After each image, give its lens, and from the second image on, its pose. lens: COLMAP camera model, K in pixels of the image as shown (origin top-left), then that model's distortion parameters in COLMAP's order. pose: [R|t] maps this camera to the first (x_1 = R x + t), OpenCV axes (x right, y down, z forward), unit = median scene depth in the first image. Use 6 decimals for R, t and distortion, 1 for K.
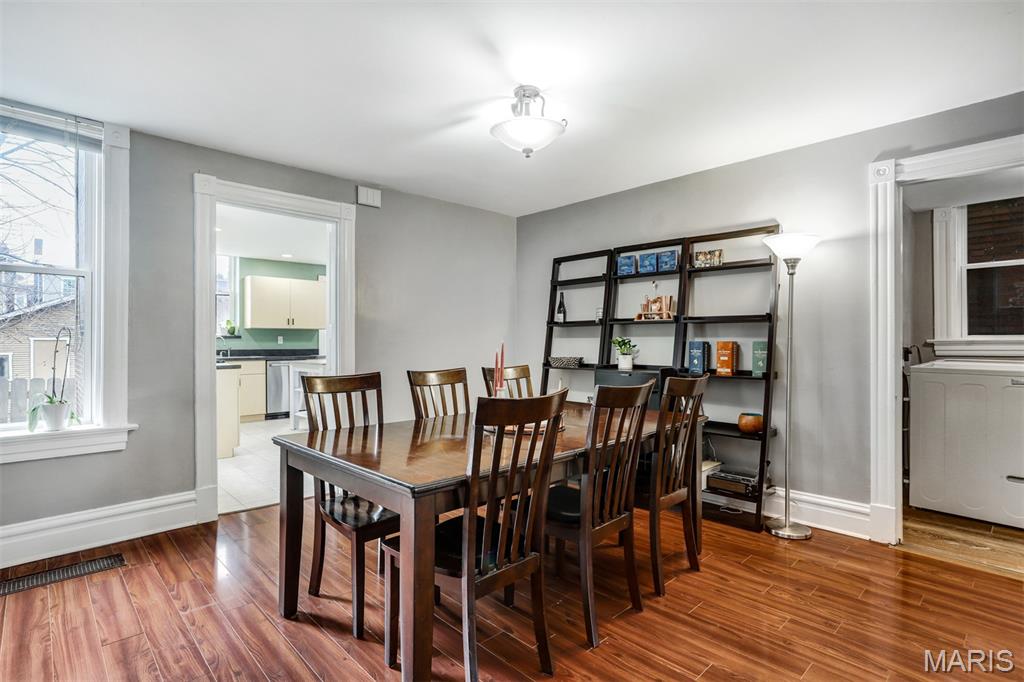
lens RADIAL K [[505.0, 0, 510.2], [0, 505.0, 348.2], [0, 0, 1]] dist [-0.019194, 0.027108]
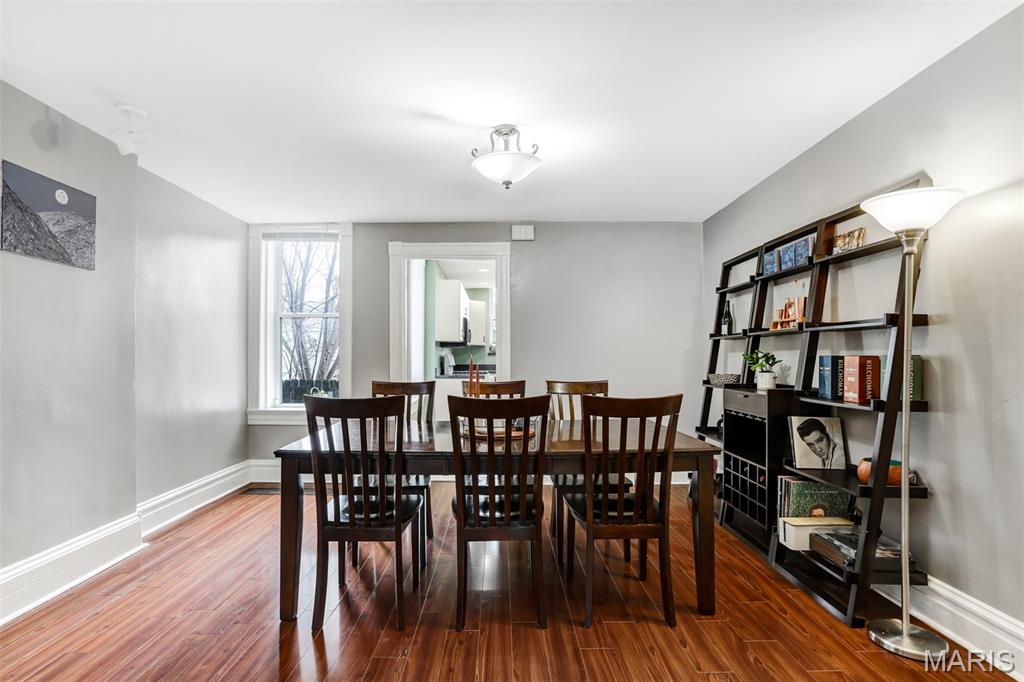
lens RADIAL K [[505.0, 0, 510.2], [0, 505.0, 348.2], [0, 0, 1]] dist [-0.019194, 0.027108]
pose [[0.739346, -0.011427, -0.673228, 0.504630], [-0.012408, 0.999455, -0.030590, 0.004544], [0.673211, 0.030970, 0.738802, 0.124687]]
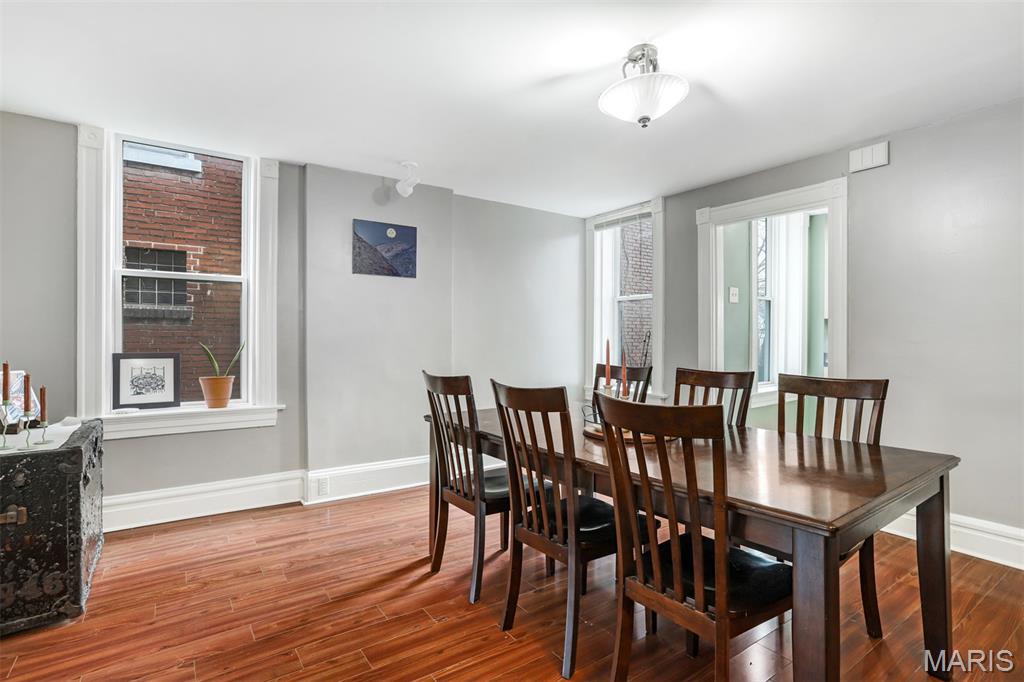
lens RADIAL K [[516.3, 0, 512.0], [0, 516.3, 341.0], [0, 0, 1]] dist [-0.018595, 0.000120]
pose [[-0.131201, 0.004722, -0.991345, 0.611807], [-0.025654, 0.999638, 0.008156, -0.005310], [0.991024, 0.026503, -0.131033, 0.578735]]
